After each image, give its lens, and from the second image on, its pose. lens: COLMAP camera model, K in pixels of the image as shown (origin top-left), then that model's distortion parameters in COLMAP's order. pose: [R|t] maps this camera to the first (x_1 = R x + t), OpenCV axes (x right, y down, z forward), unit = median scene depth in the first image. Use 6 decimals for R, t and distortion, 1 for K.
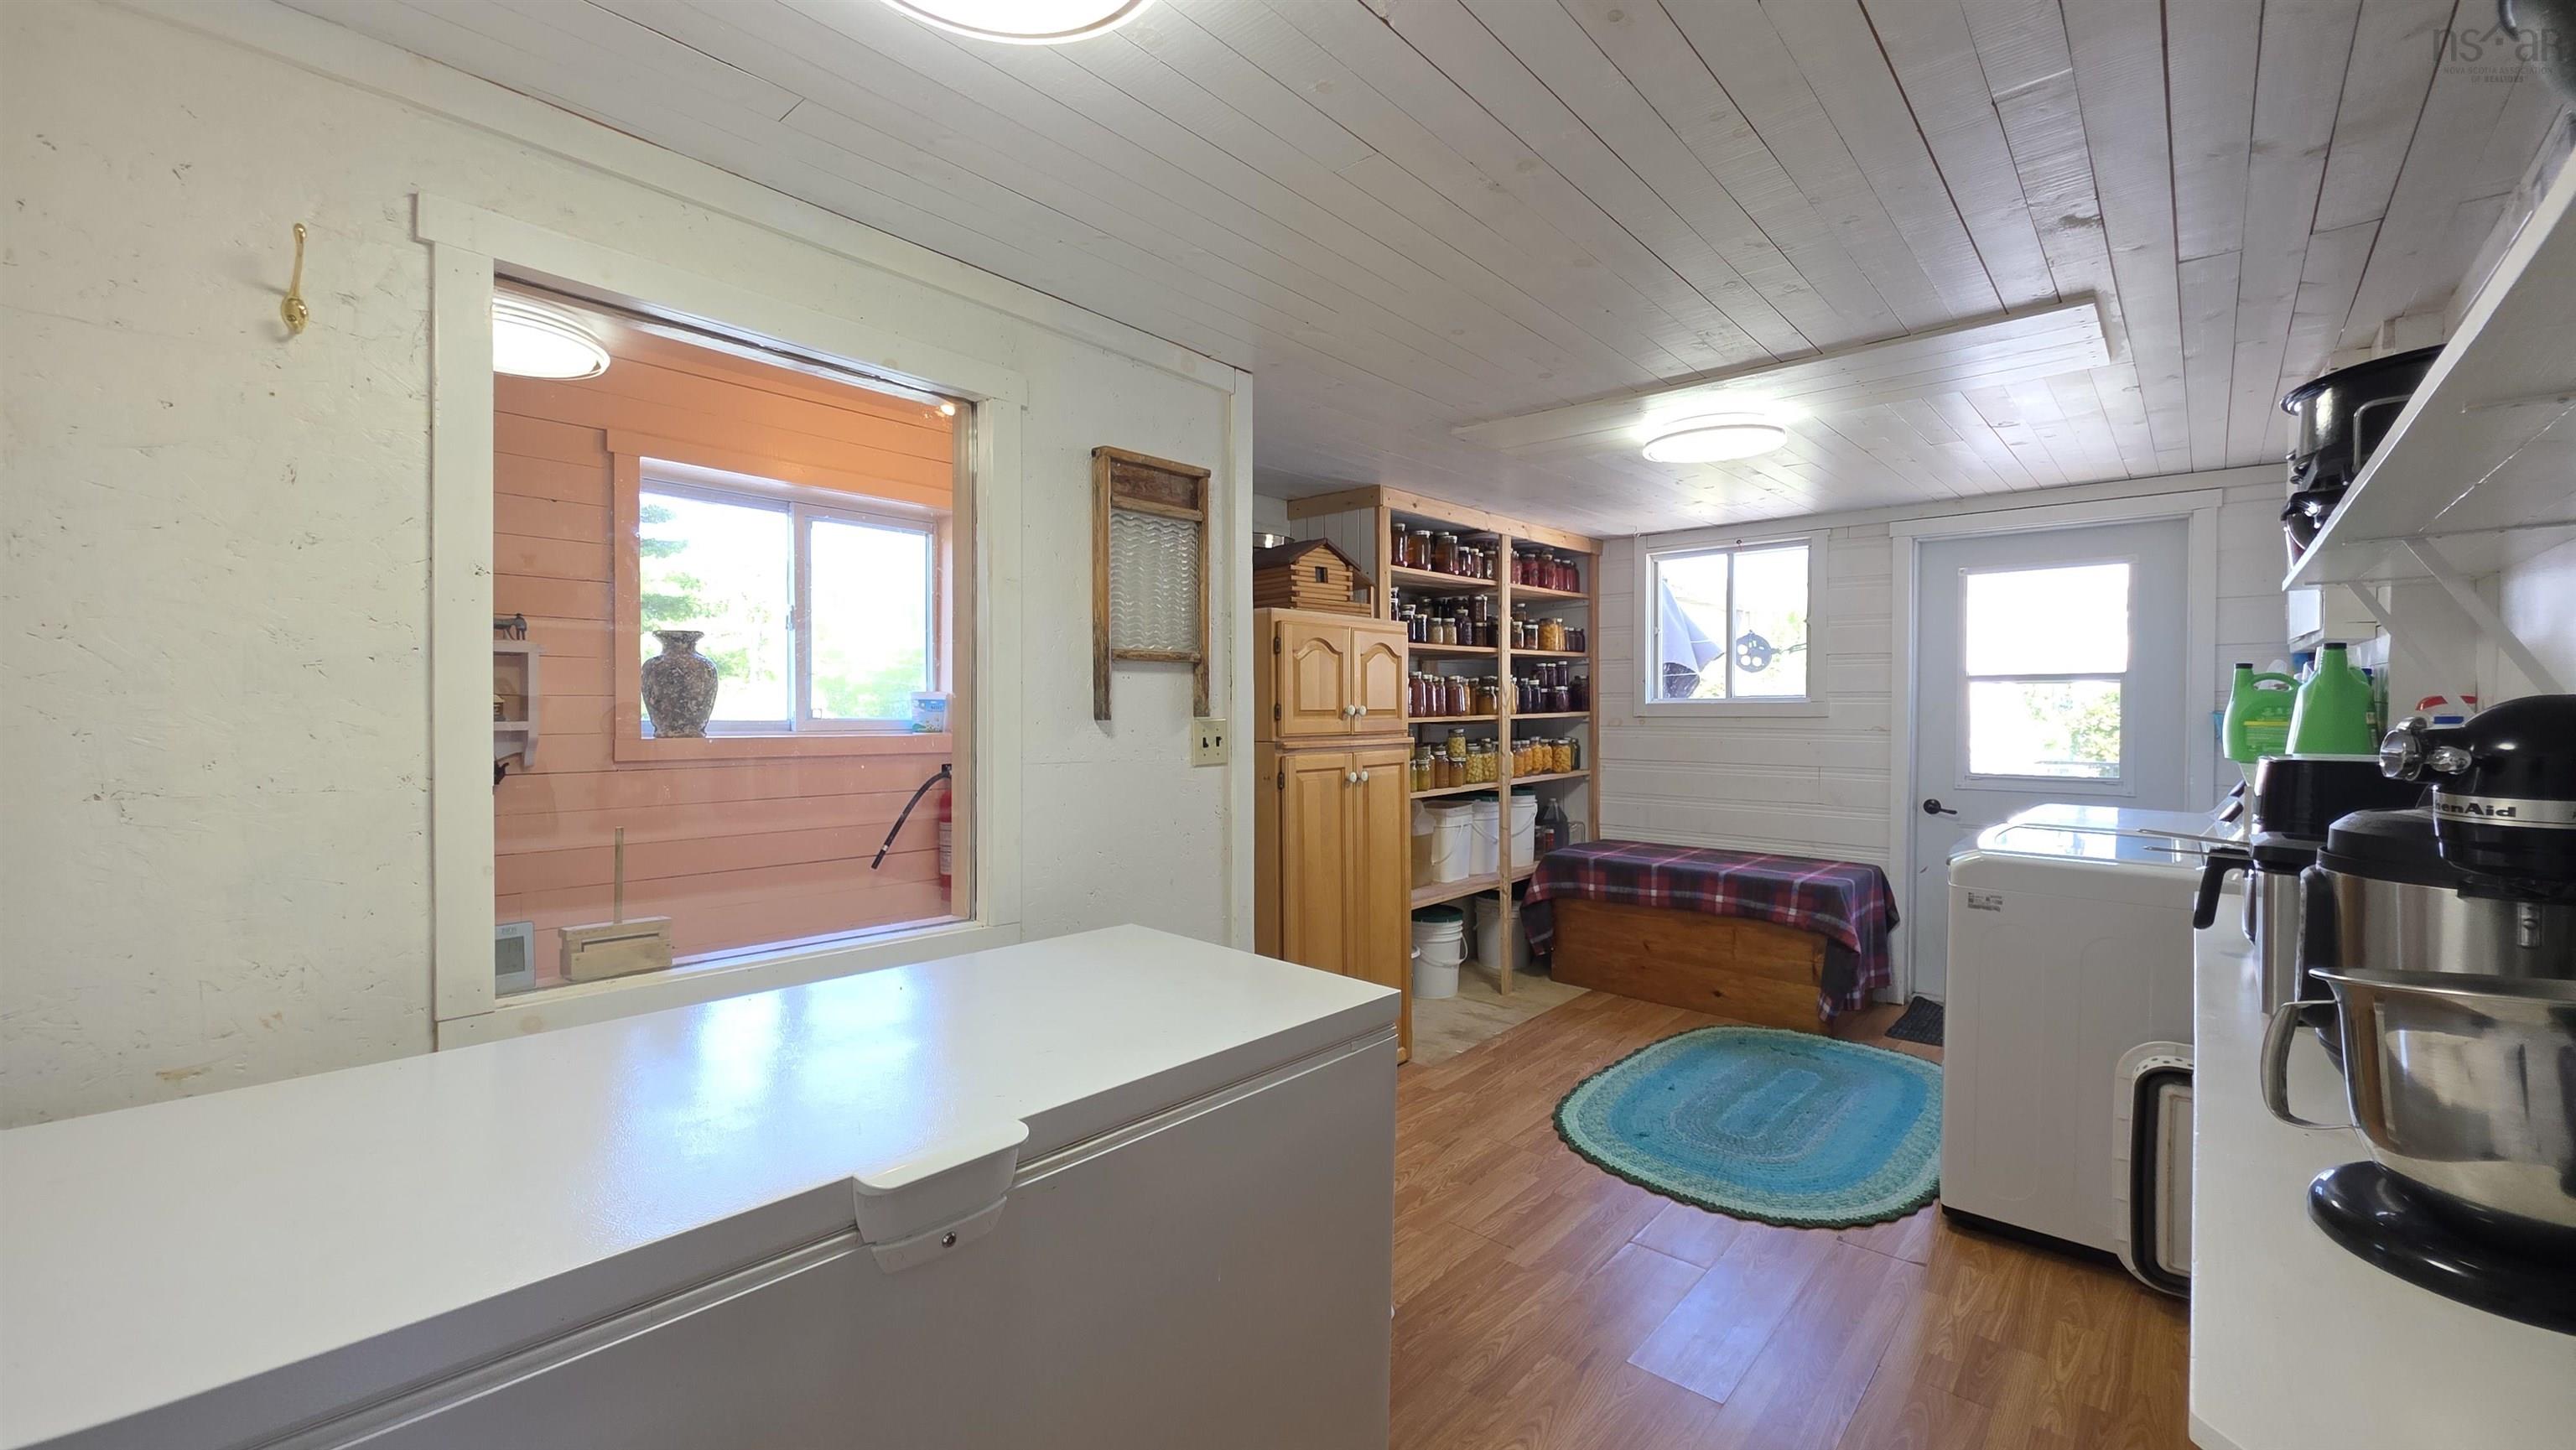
lens RADIAL K [[1019.0, 0, 1284.1], [0, 1019.0, 718.9], [0, 0, 1]] dist [-0.003276, -0.000373]
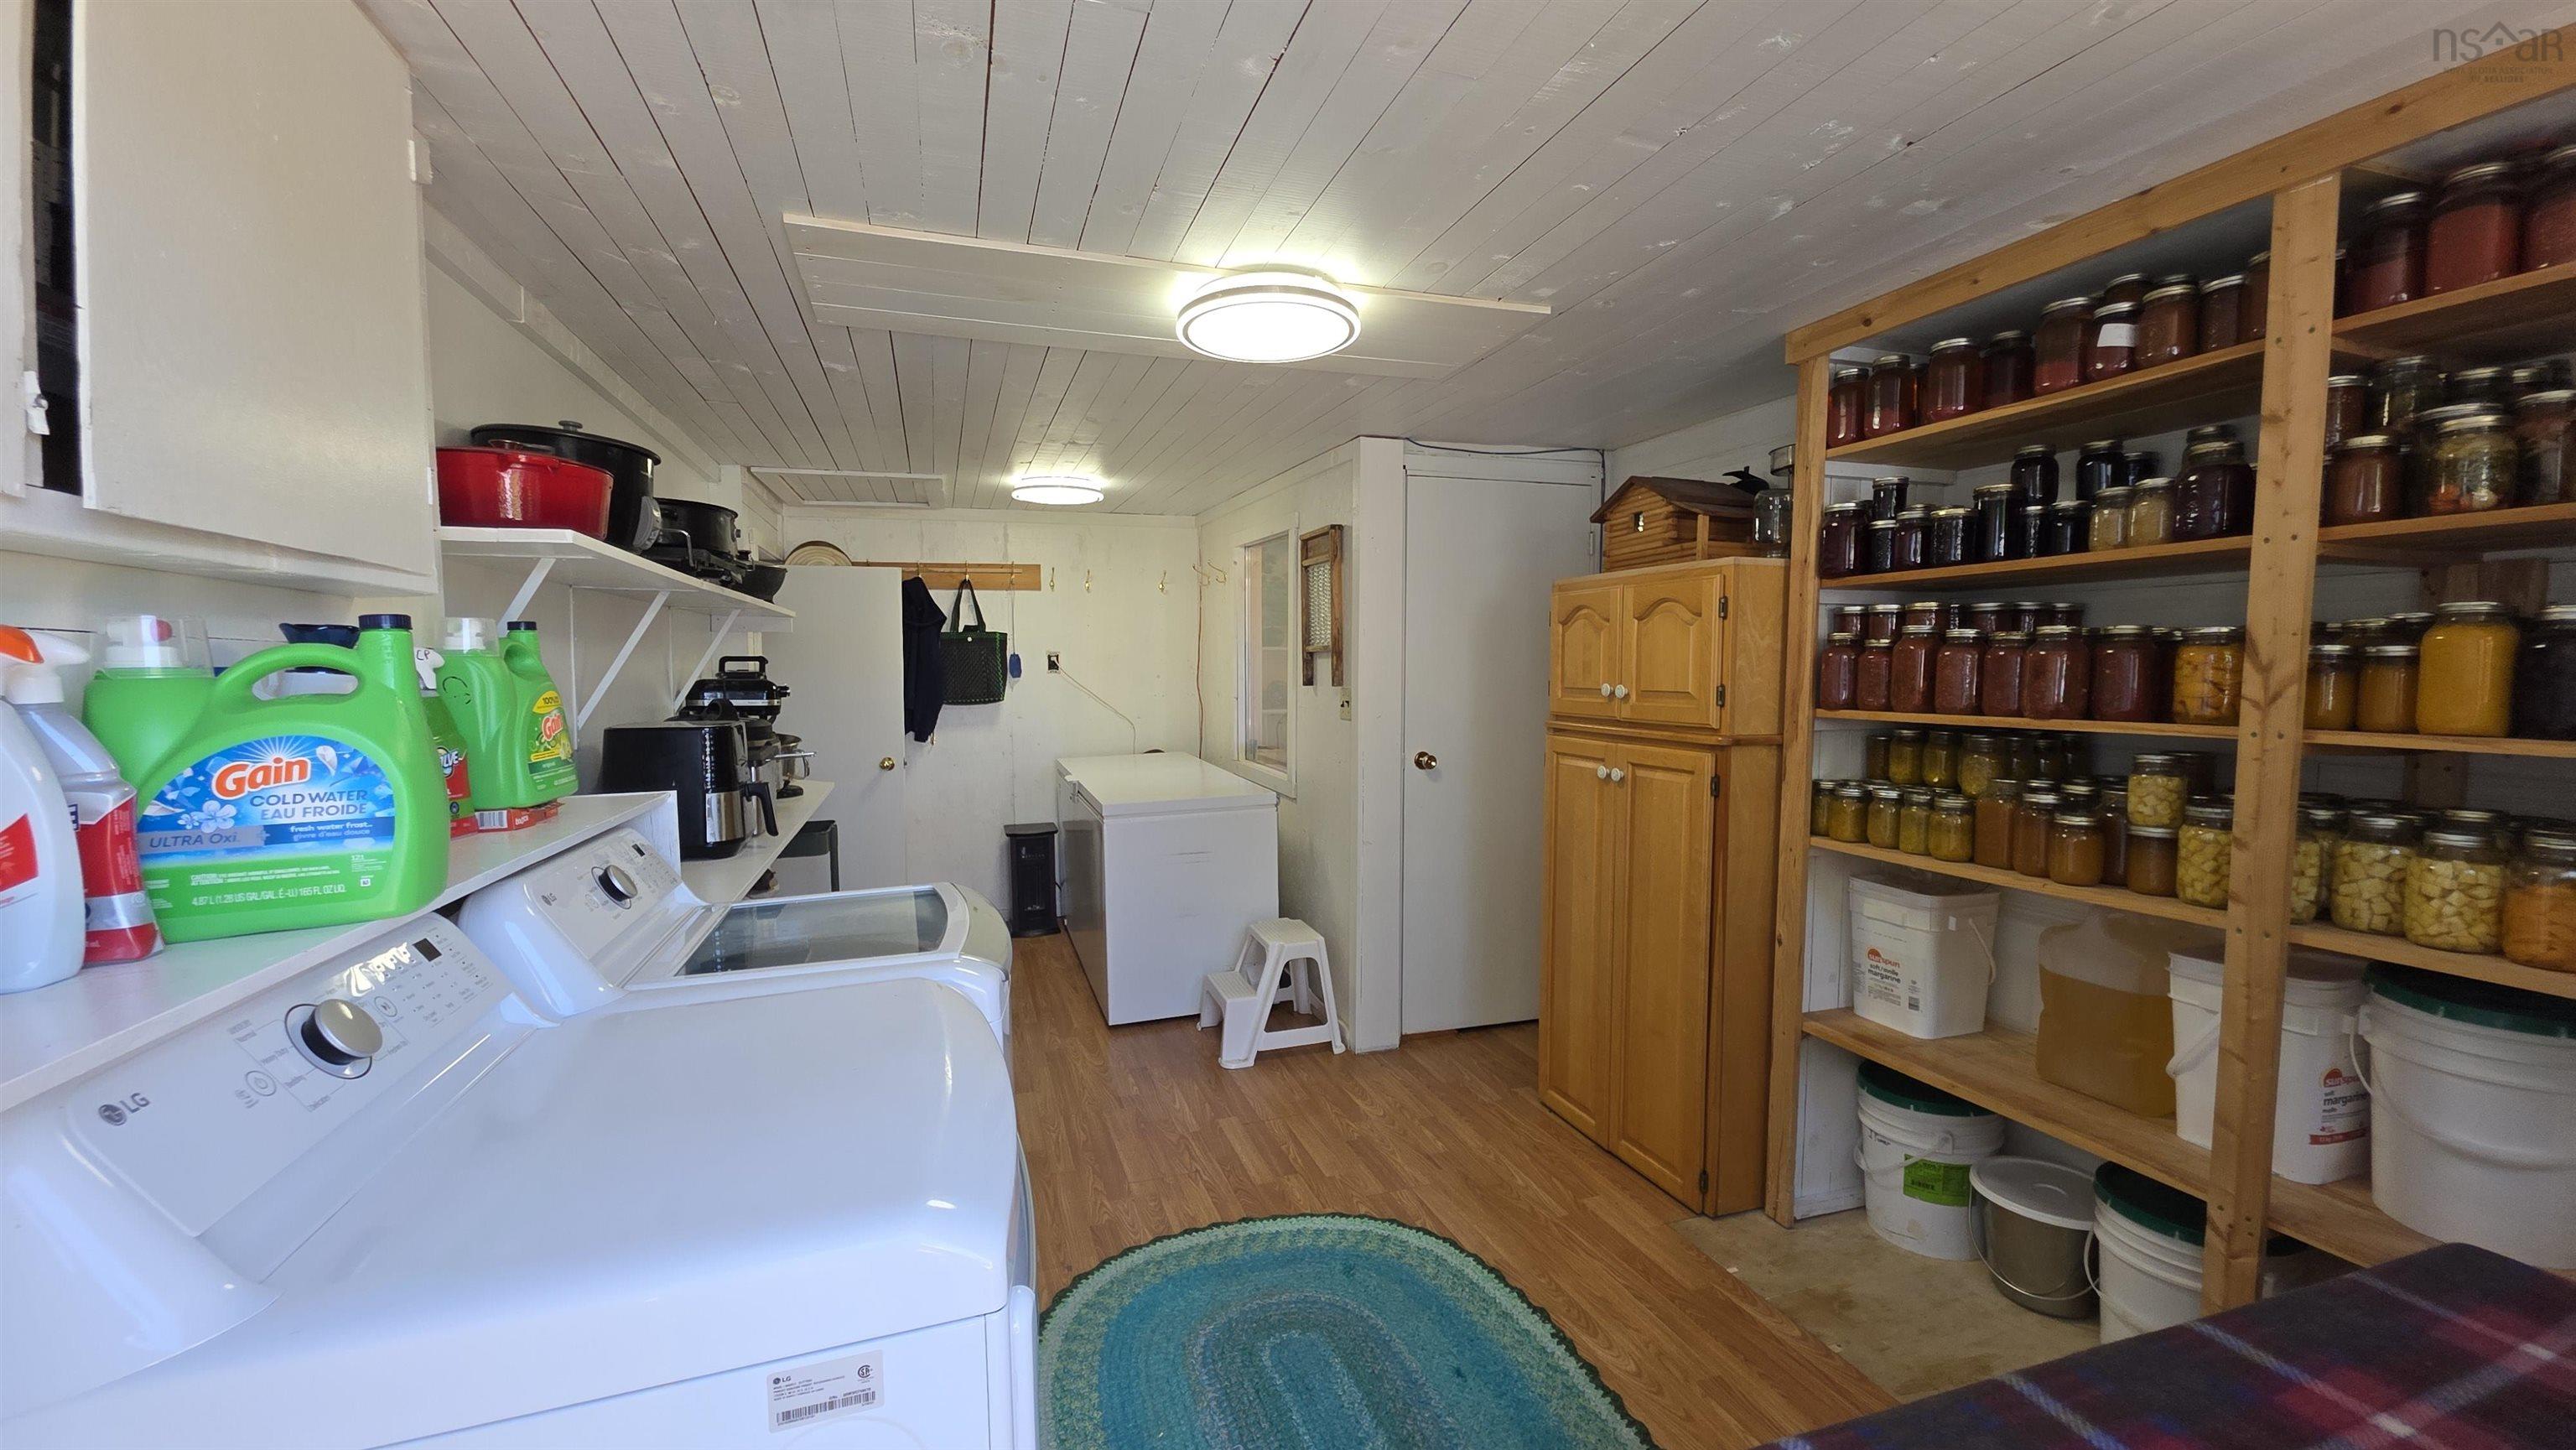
lens RADIAL K [[1019.0, 0, 1291.7], [0, 1019.0, 723.6], [0, 0, 1]] dist [-0.003276, -0.000373]
pose [[-0.492480, 0.050894, -0.868834, 0.880457], [-0.008595, 0.997956, 0.063329, -0.031788], [0.870281, 0.038656, -0.491036, 1.158708]]
